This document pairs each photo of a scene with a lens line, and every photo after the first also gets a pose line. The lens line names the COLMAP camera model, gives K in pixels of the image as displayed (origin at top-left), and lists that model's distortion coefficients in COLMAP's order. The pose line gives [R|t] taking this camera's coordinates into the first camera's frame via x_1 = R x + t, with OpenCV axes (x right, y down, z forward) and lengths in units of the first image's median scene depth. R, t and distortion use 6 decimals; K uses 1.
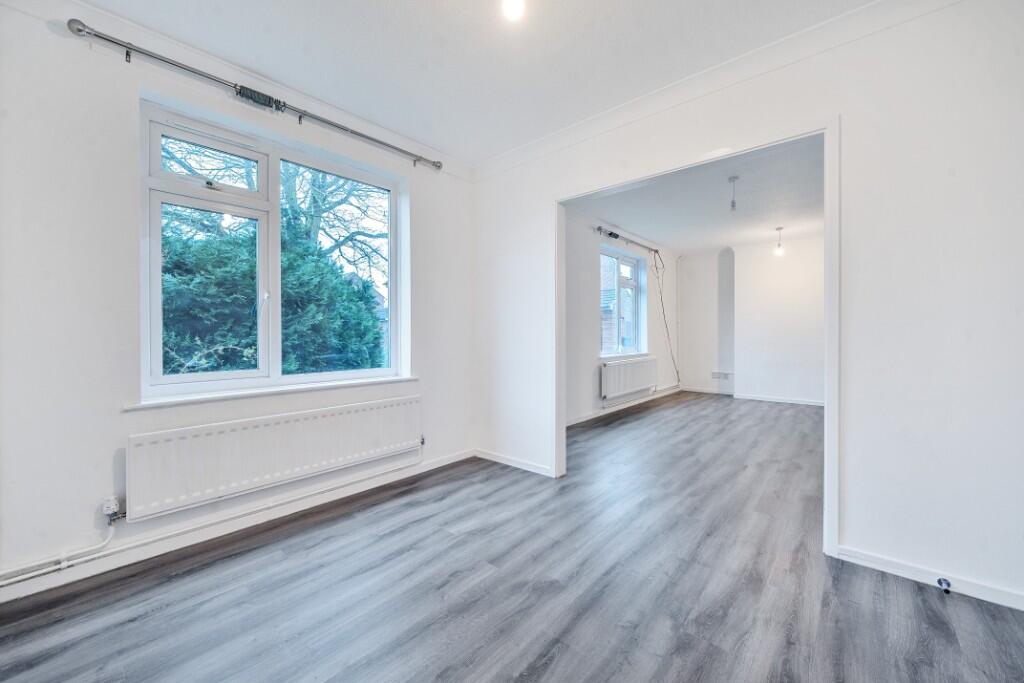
lens RADIAL K [[398.5, 0, 514.8], [0, 398.5, 336.1], [0, 0, 1]] dist [-0.001191, -0.000157]
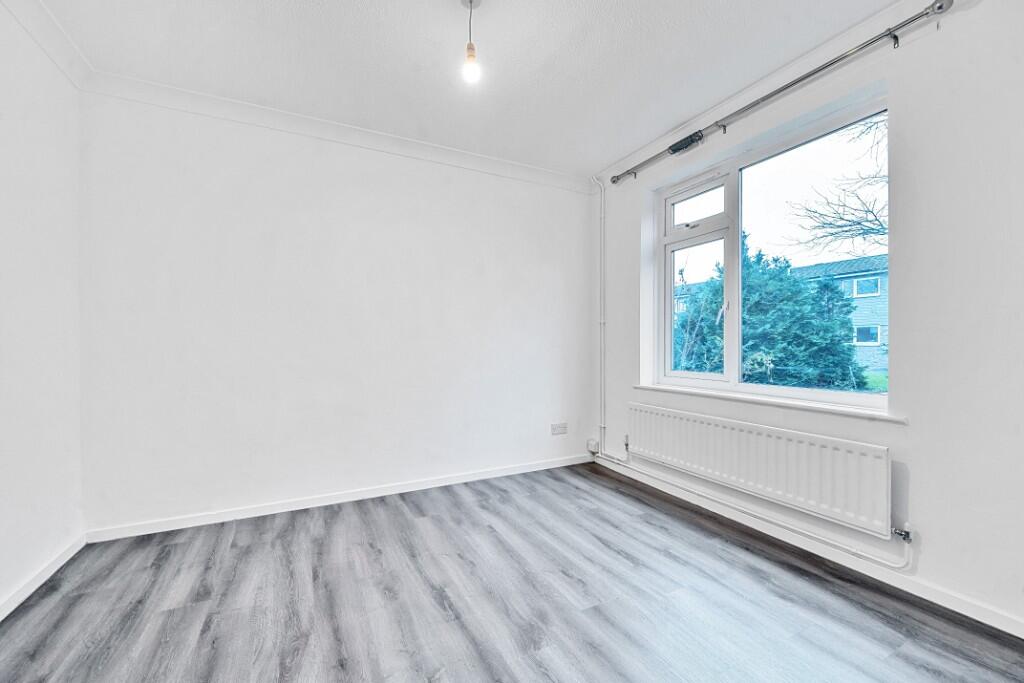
lens RADIAL K [[412.4, 0, 512.3], [0, 412.4, 345.4], [0, 0, 1]] dist [-0.000708, -0.000085]
pose [[-0.372620, 0.008711, -0.927943, 0.726482], [-0.003306, 0.999937, 0.010714, -0.005340], [0.927978, 0.007060, -0.372568, 1.022679]]
